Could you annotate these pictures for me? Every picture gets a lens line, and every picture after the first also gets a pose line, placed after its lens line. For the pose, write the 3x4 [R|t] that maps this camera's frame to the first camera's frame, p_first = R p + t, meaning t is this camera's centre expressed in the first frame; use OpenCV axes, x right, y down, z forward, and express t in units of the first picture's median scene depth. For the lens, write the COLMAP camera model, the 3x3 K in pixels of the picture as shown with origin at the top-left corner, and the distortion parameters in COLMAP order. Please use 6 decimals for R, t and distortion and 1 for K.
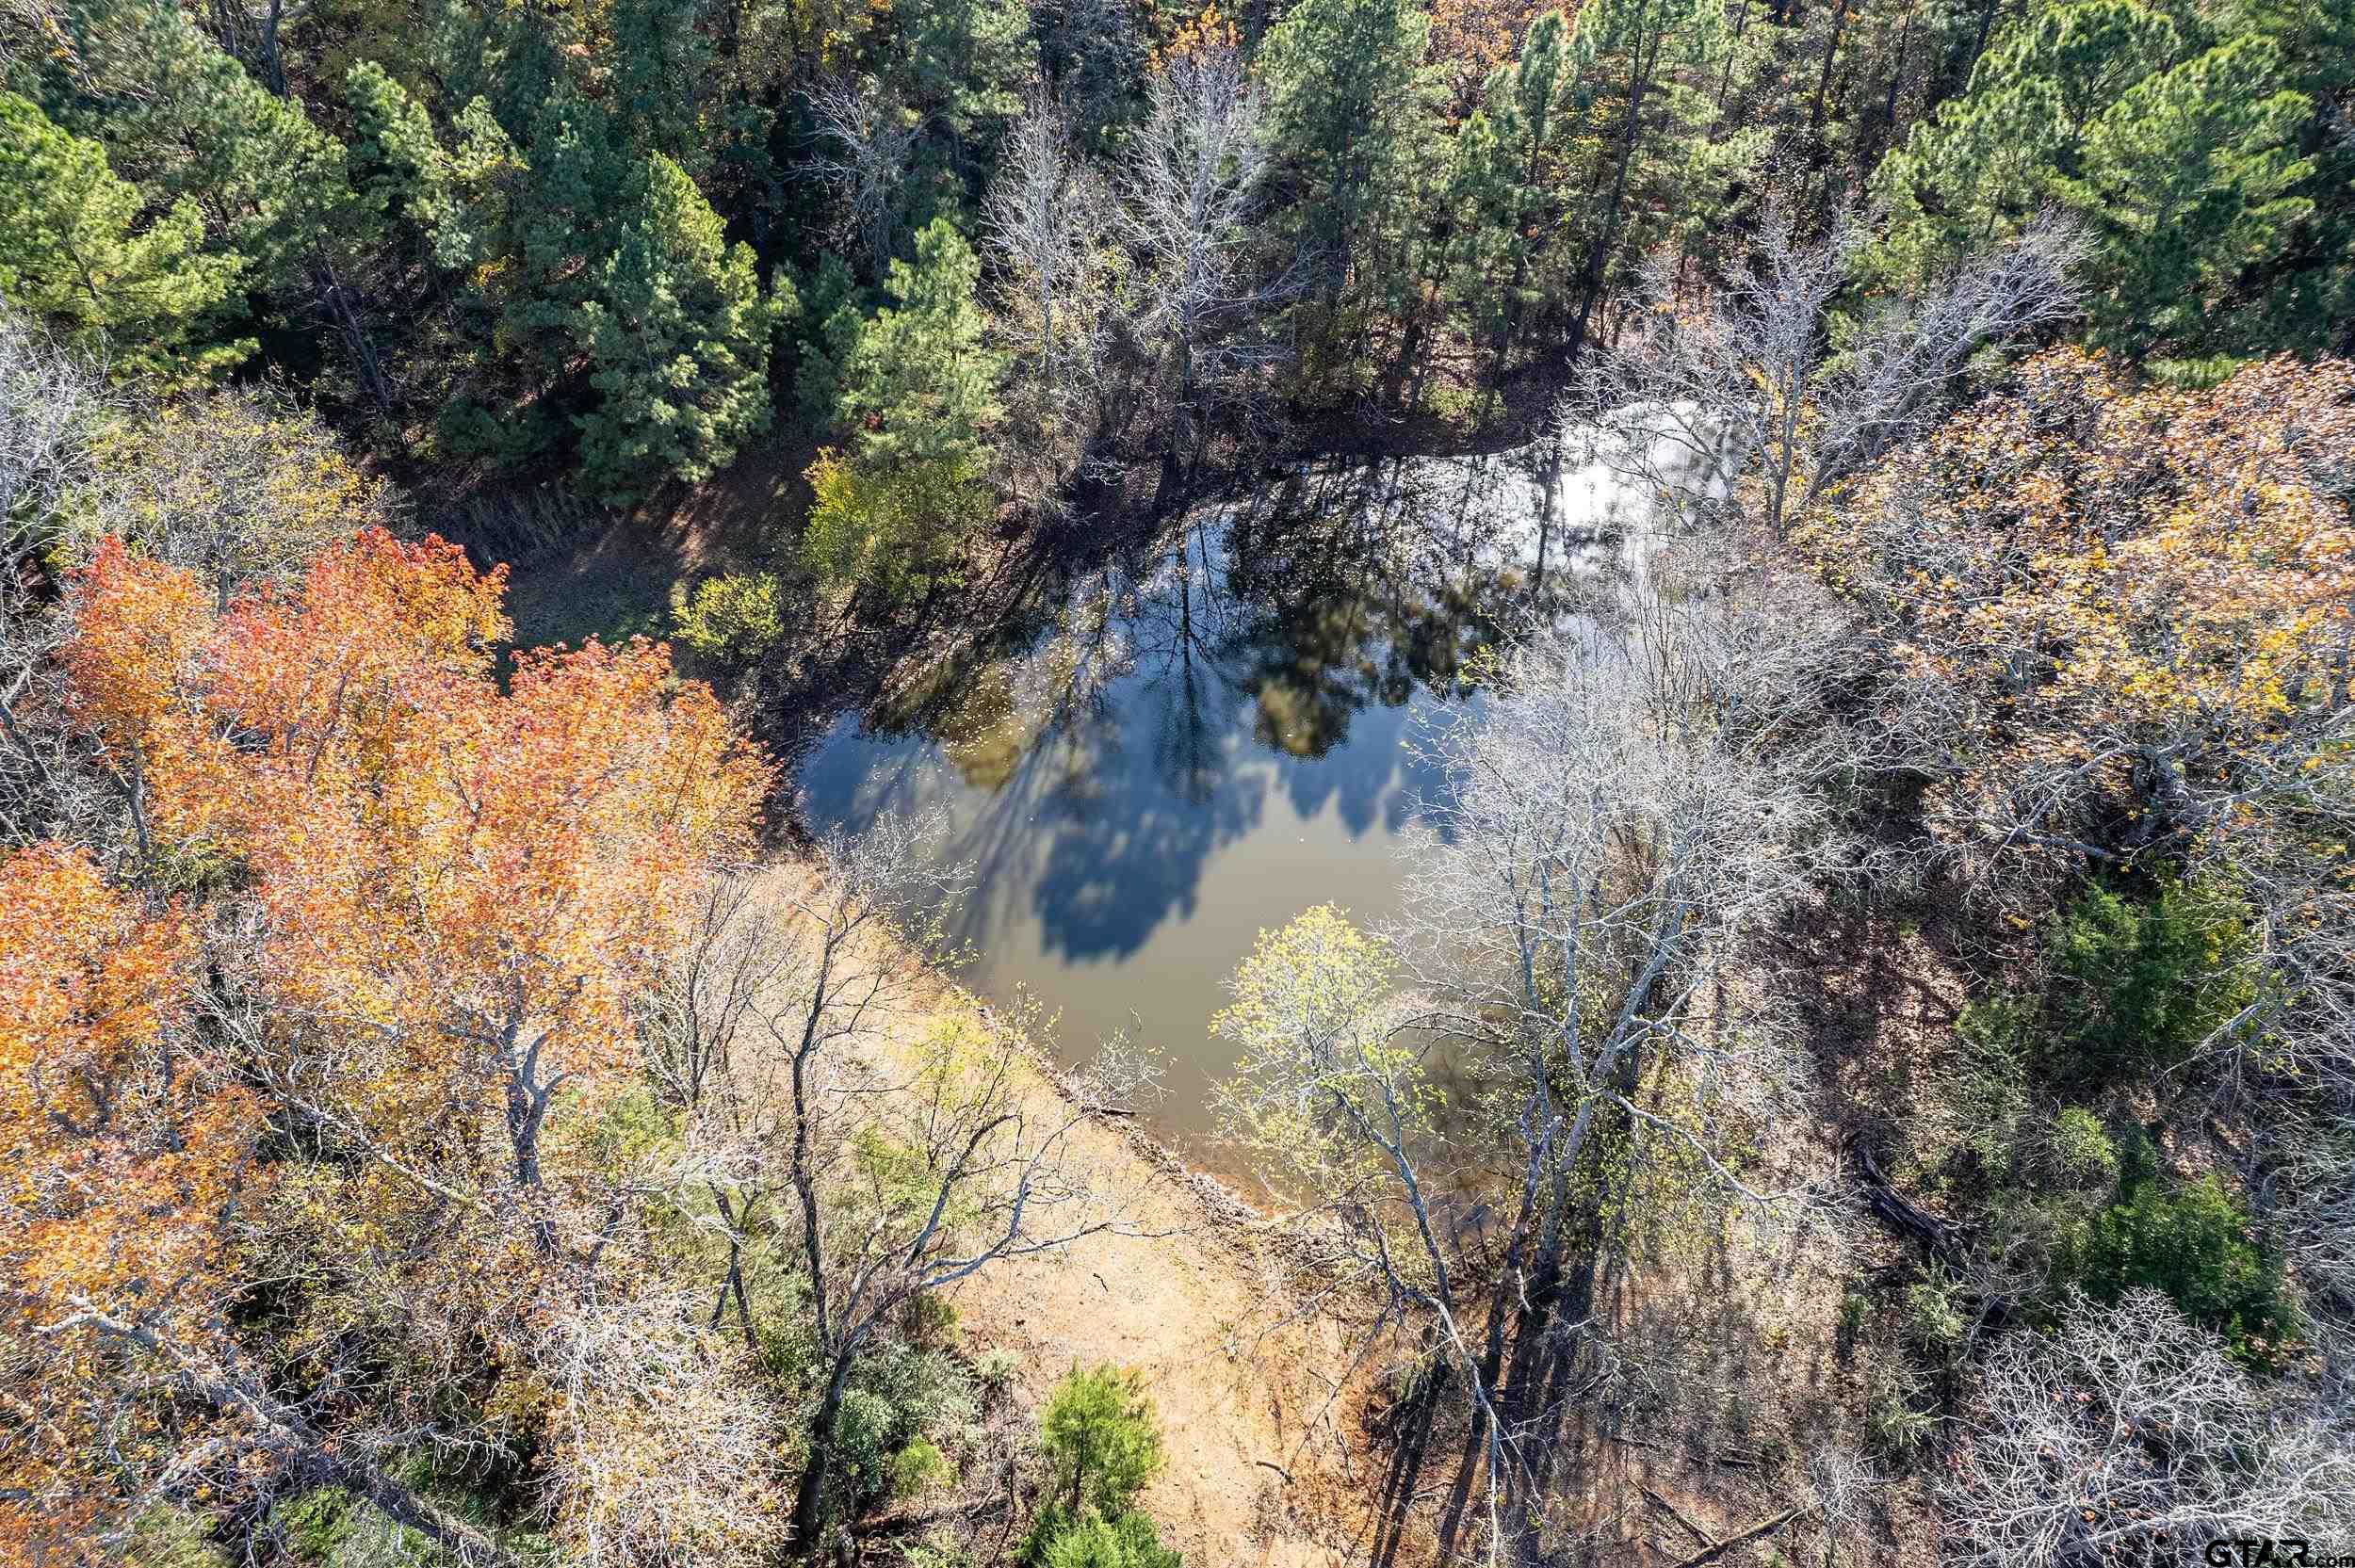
lens RADIAL K [[1514.7, 0, 1177.5], [0, 1514.7, 784.0], [0, 0, 1]] dist [-0.084258, 0.071208]
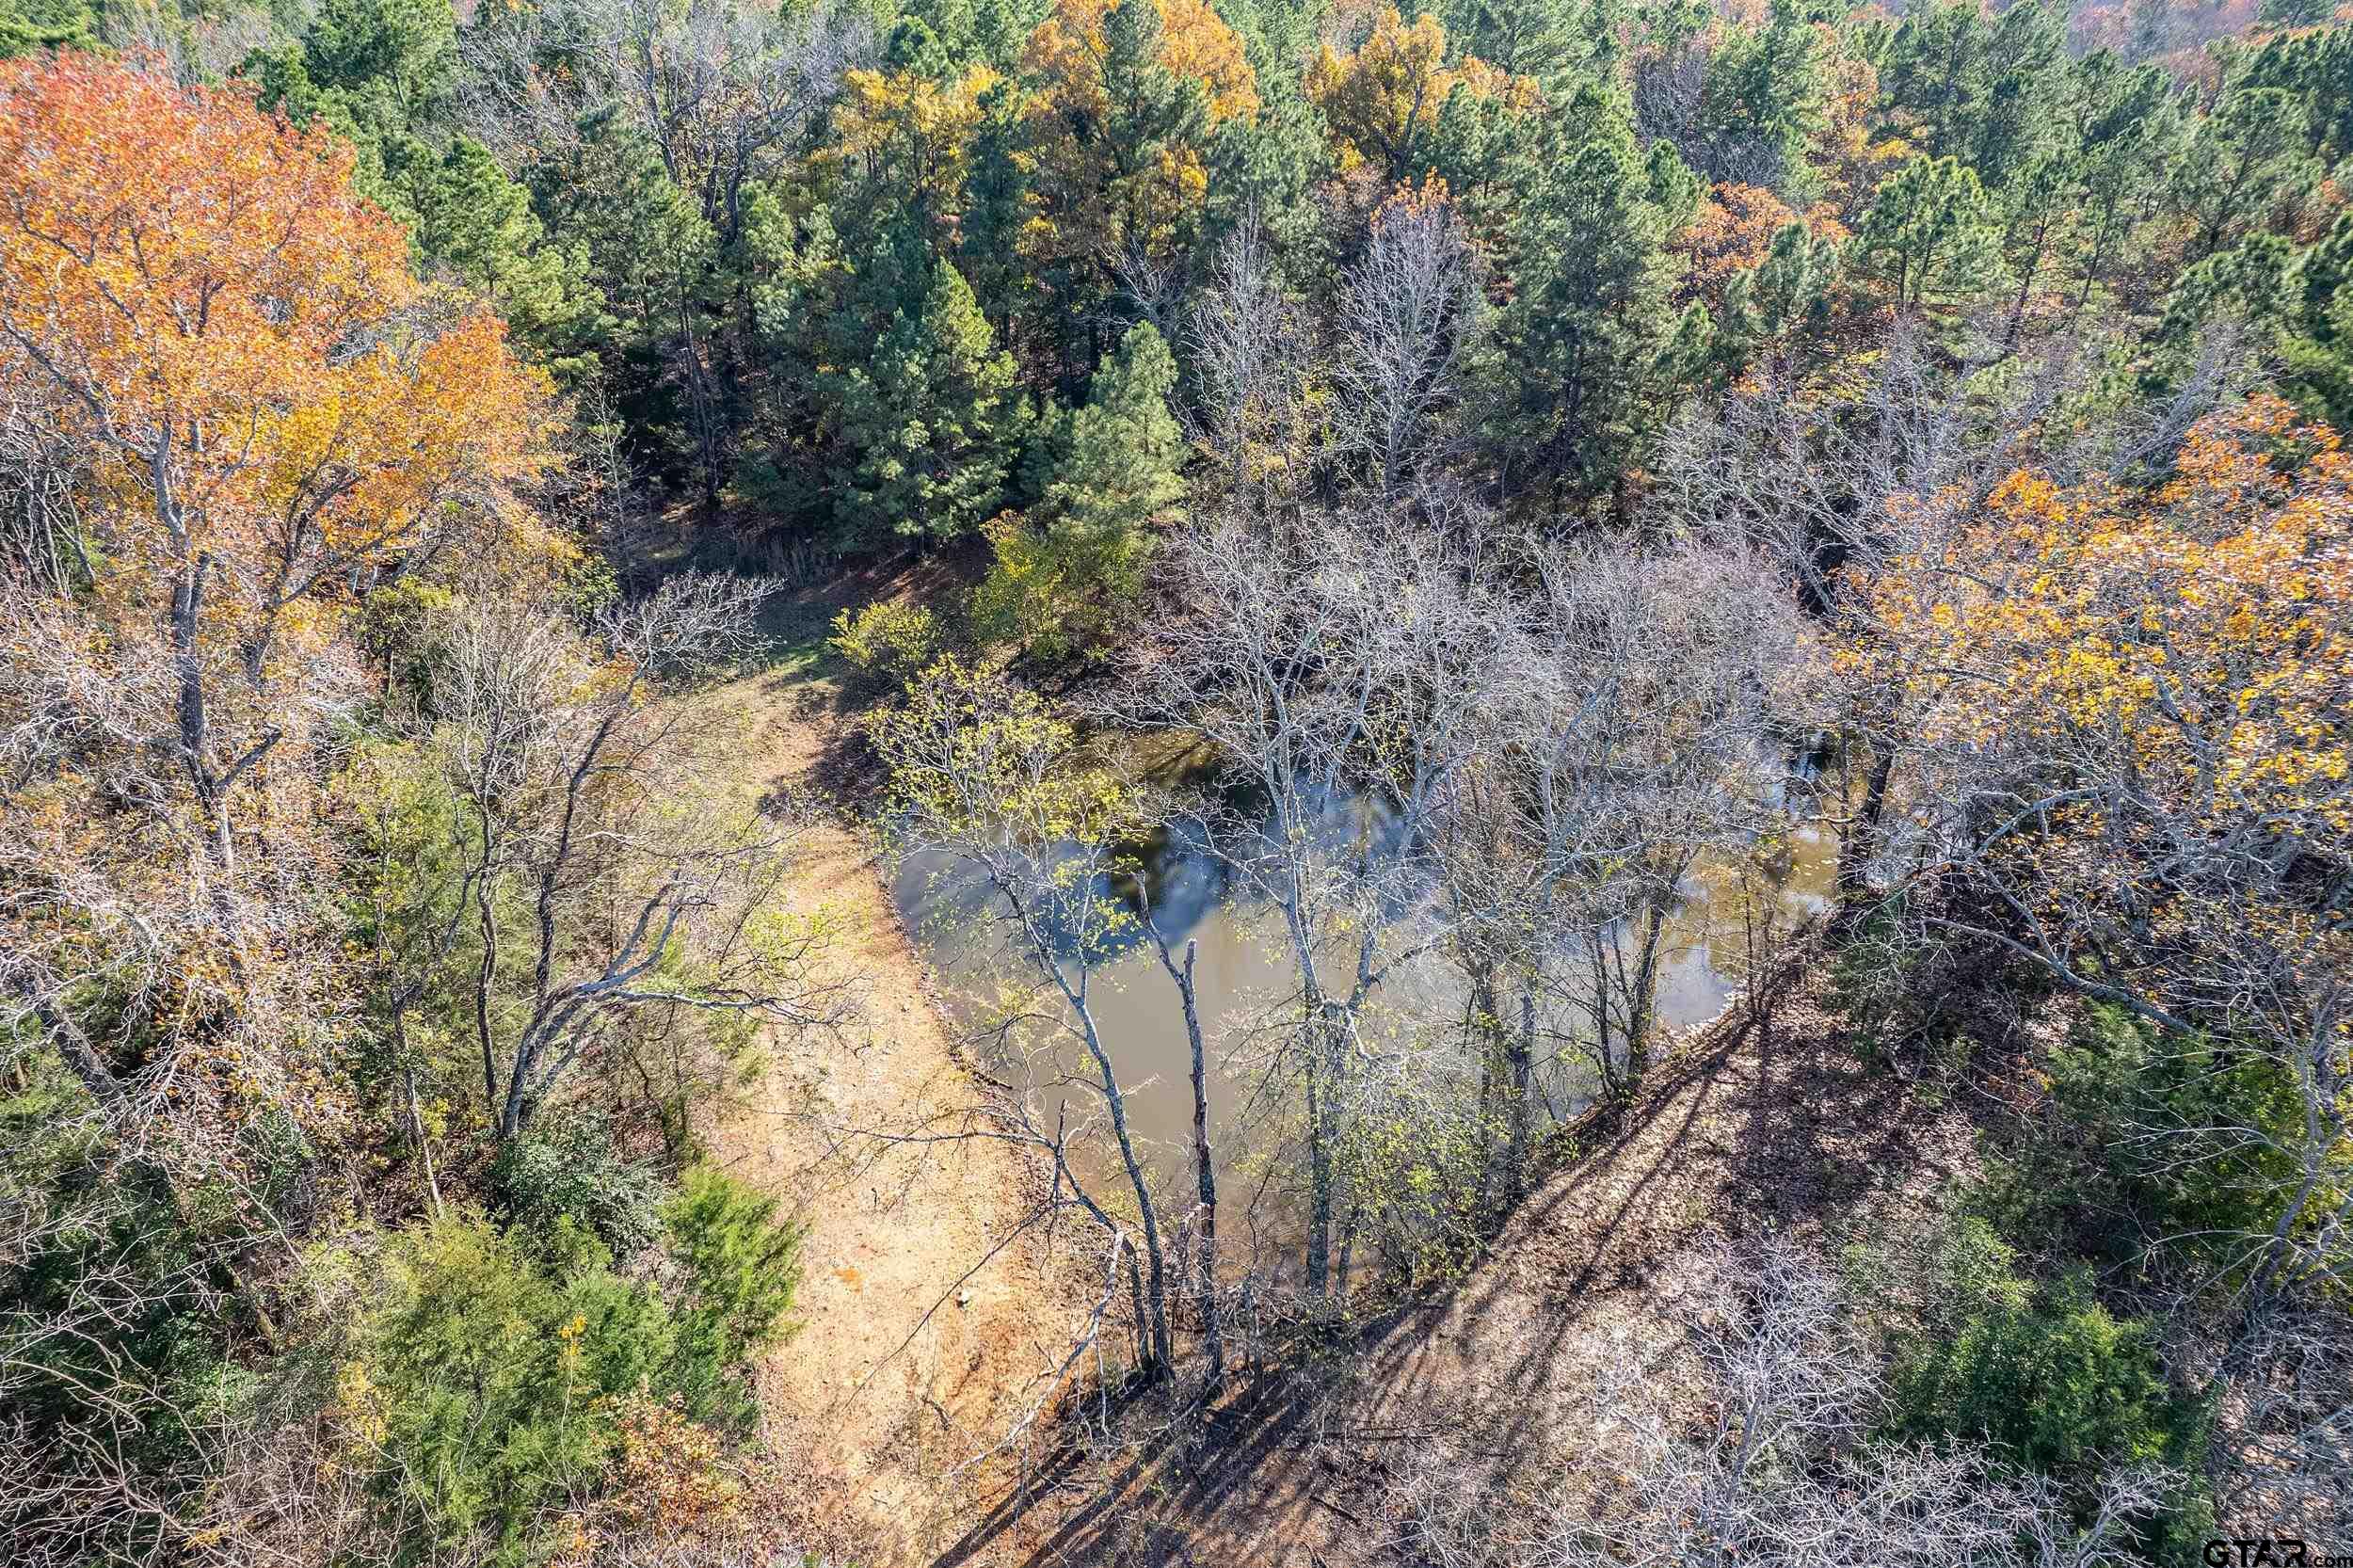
lens RADIAL K [[1513.6, 0, 1176.5], [0, 1513.6, 784.0], [0, 0, 1]] dist [-0.084258, 0.071208]
pose [[0.932571, 0.177797, -0.314166, 0.257624], [-0.252455, 0.943295, -0.215548, 0.168271], [0.258028, 0.280326, 0.924575, 0.077249]]
